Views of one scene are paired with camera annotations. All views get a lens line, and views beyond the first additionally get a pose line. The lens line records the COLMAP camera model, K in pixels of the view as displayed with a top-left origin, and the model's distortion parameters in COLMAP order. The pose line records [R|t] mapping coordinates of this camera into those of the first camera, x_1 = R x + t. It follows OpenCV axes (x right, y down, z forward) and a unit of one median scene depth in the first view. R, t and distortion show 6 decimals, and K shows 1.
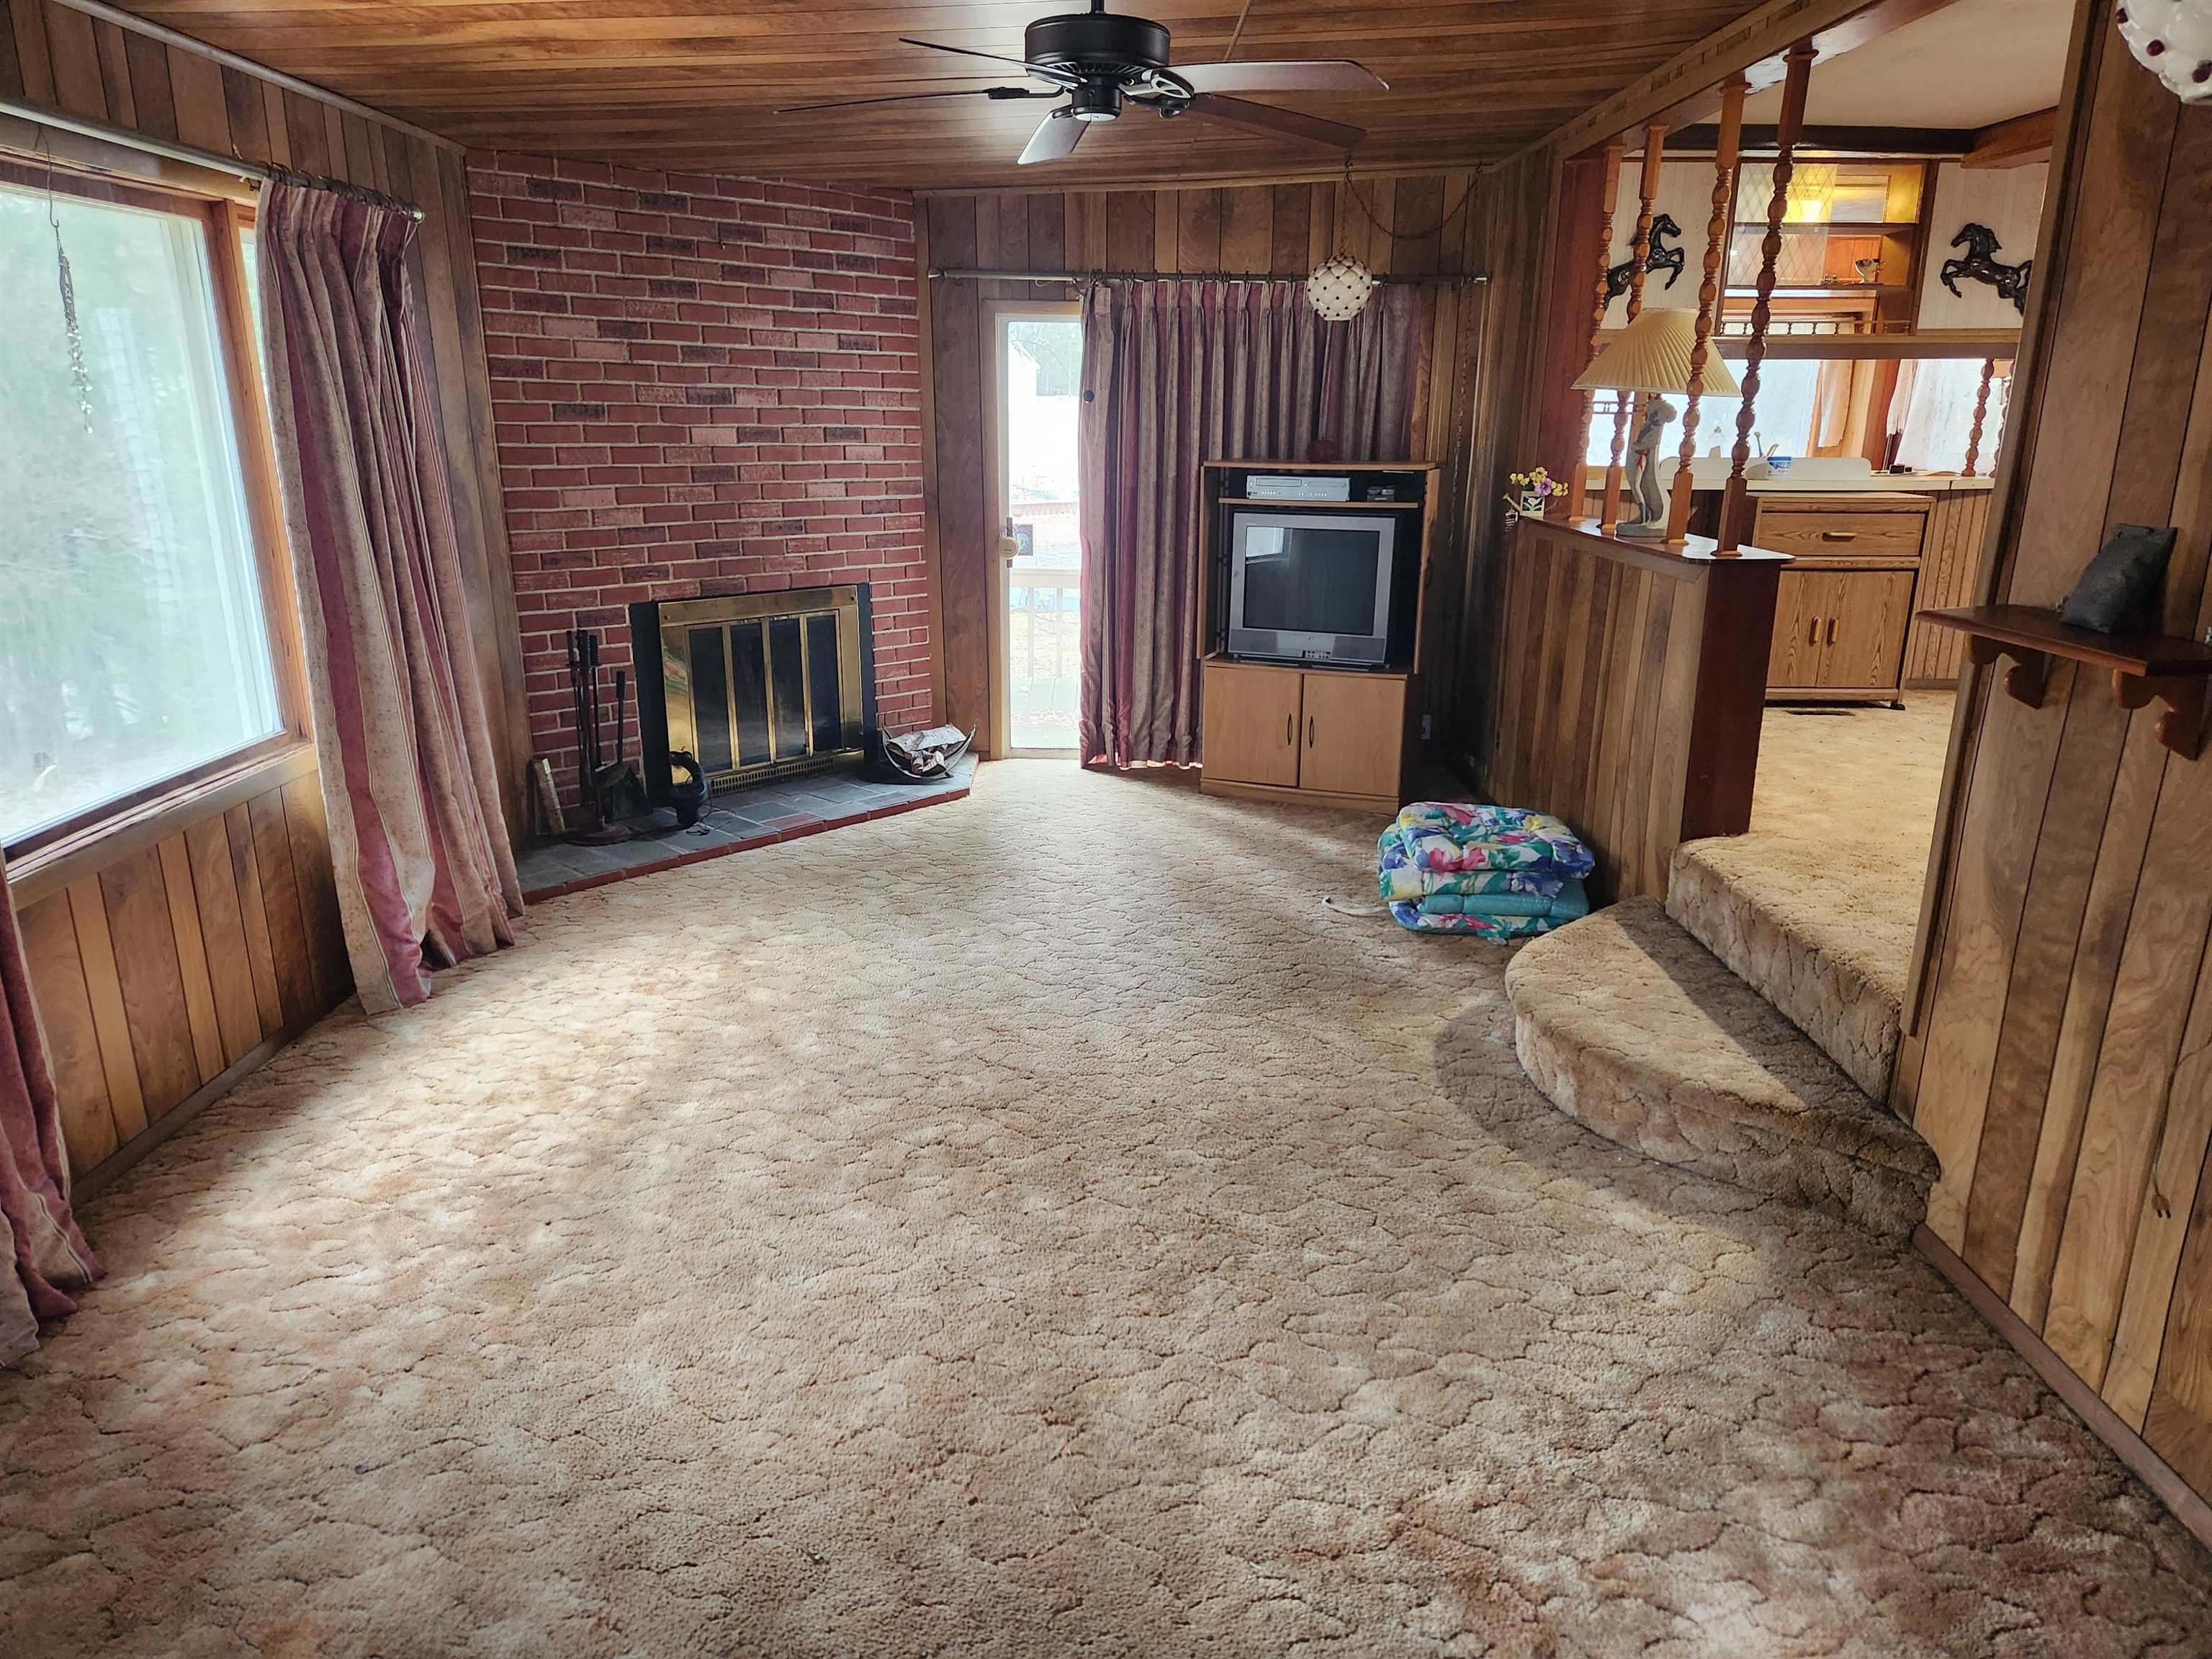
lens RADIAL K [[1499.9, 0, 1109.9], [0, 1499.9, 902.4], [0, 0, 1]] dist [0.107419, -0.129577]
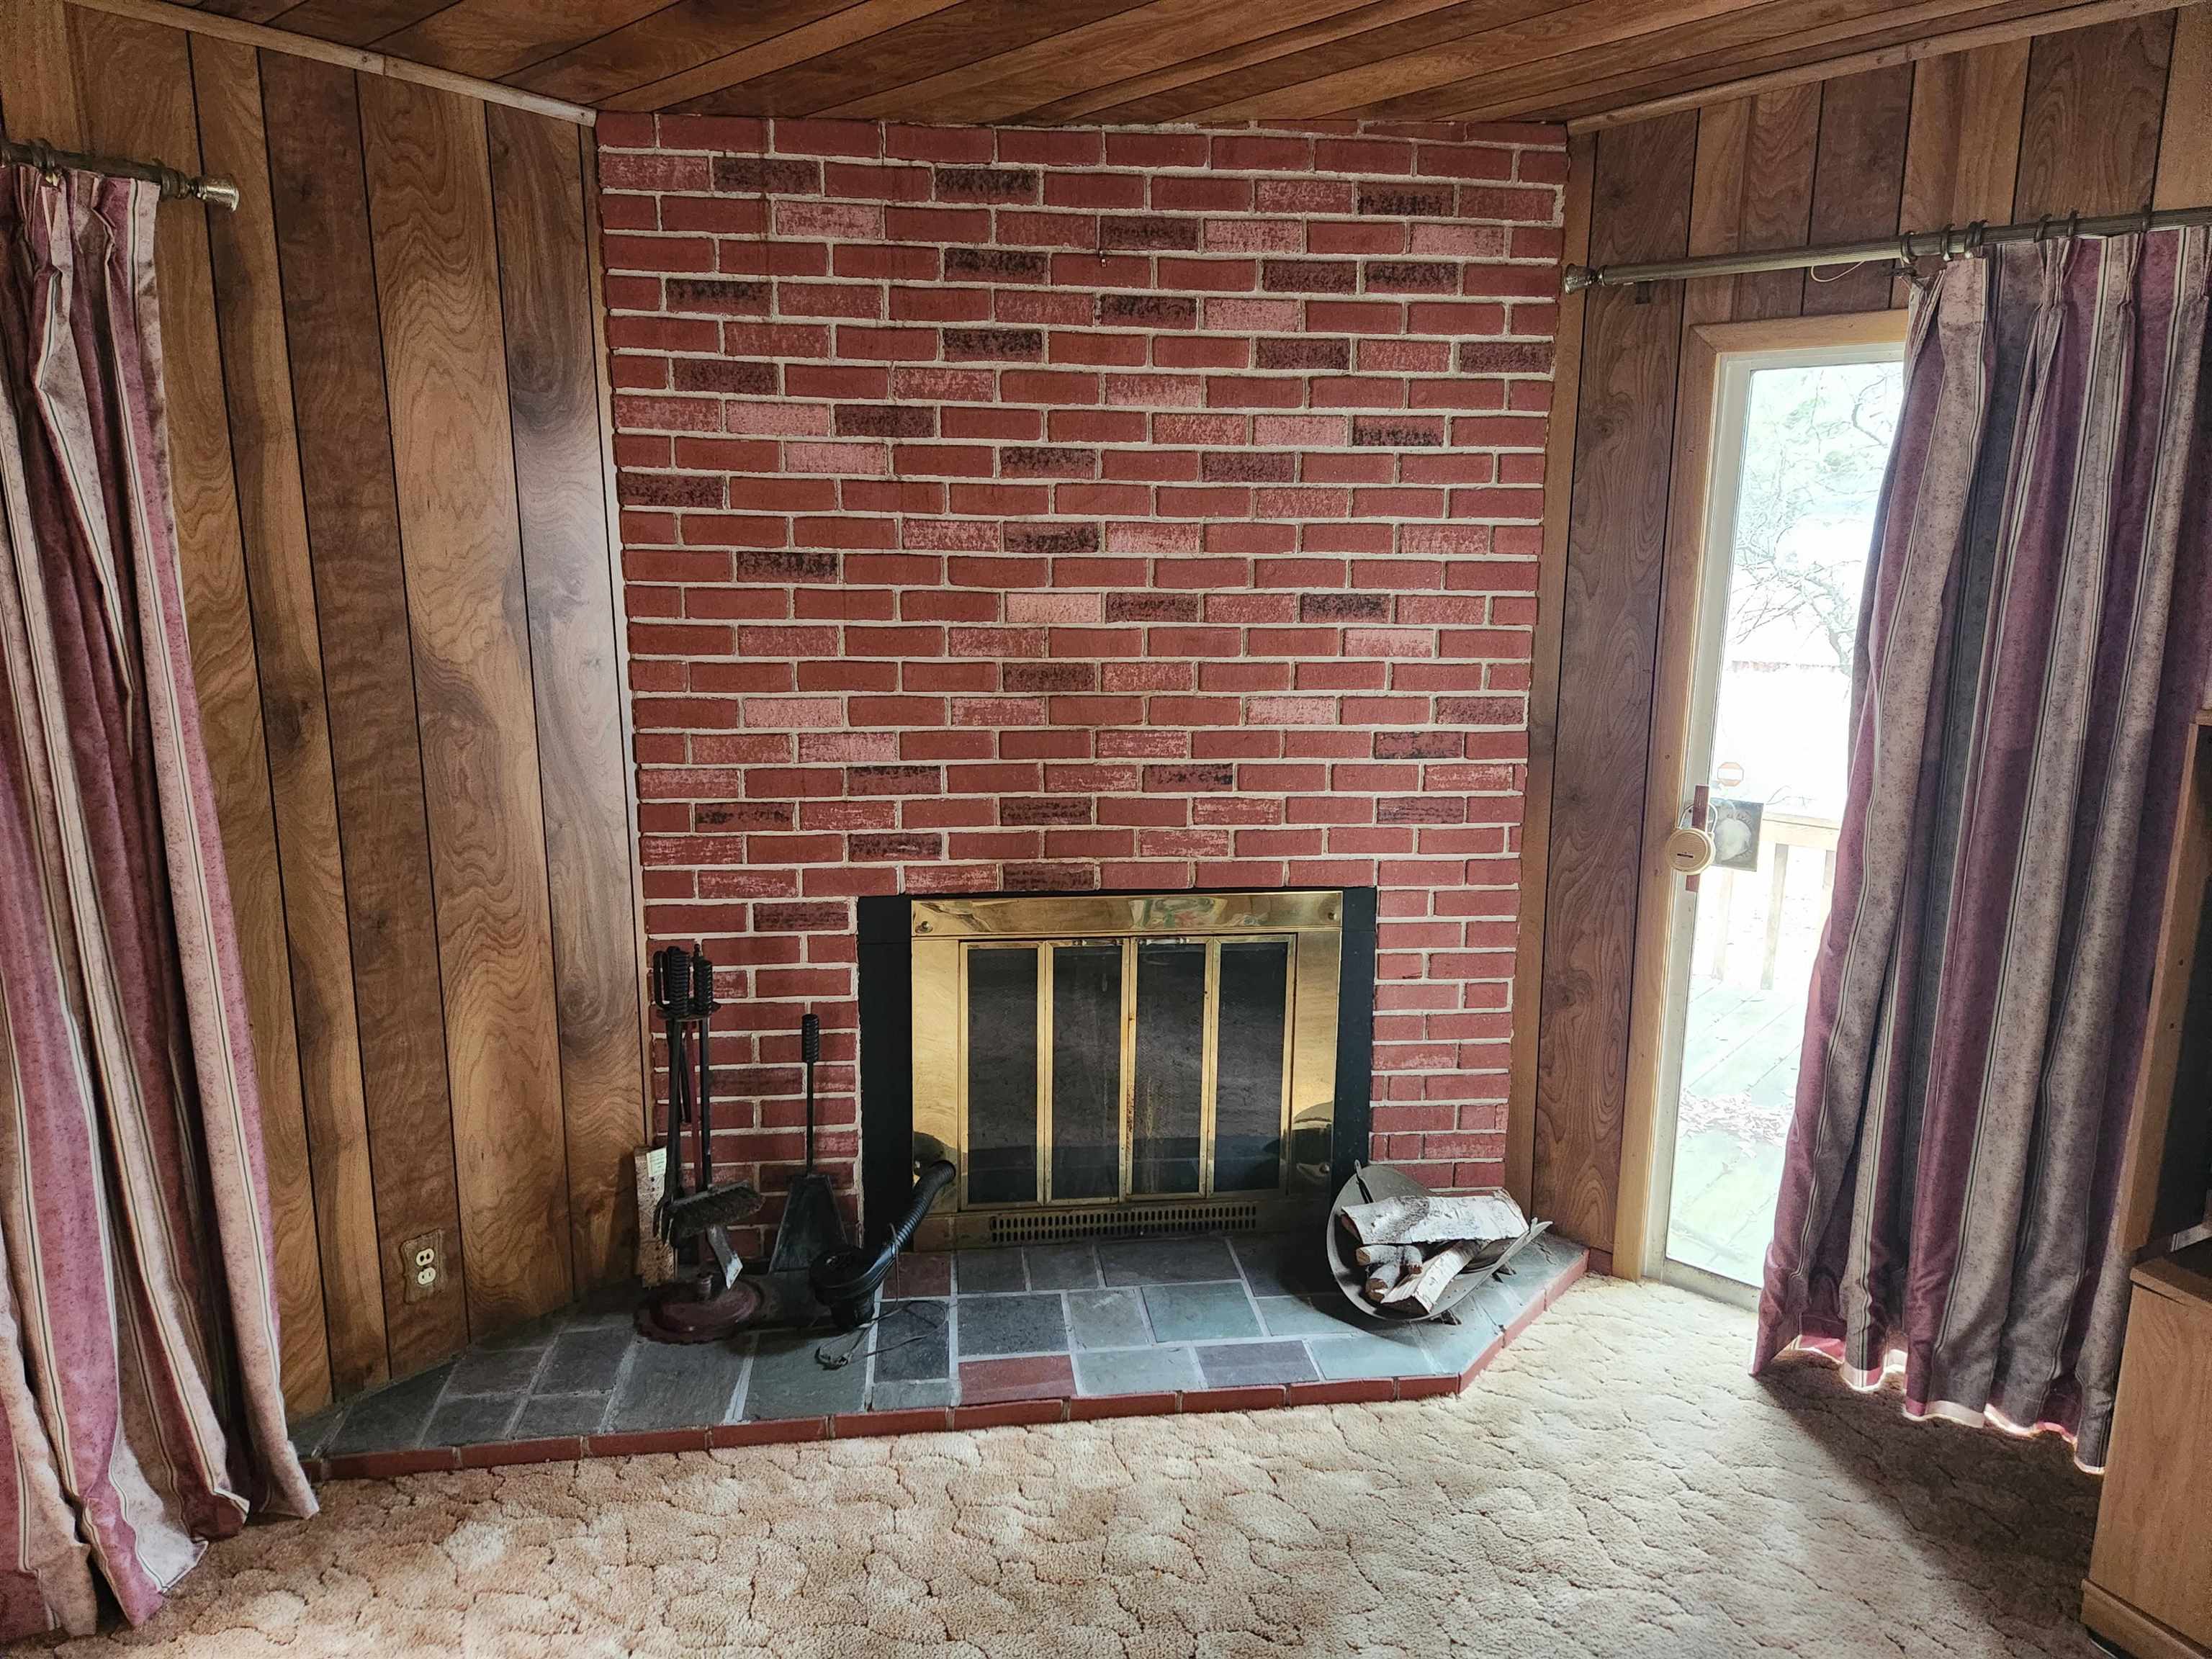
lens RADIAL K [[1483.7, 0, 1111.0], [0, 1483.7, 847.2], [0, 0, 1]] dist [0.109889, -0.120944]
pose [[0.769369, 0.127997, -0.625850, 0.091801], [-0.202617, 0.978029, -0.049056, -0.199816], [0.605820, 0.164550, 0.778399, 0.607865]]
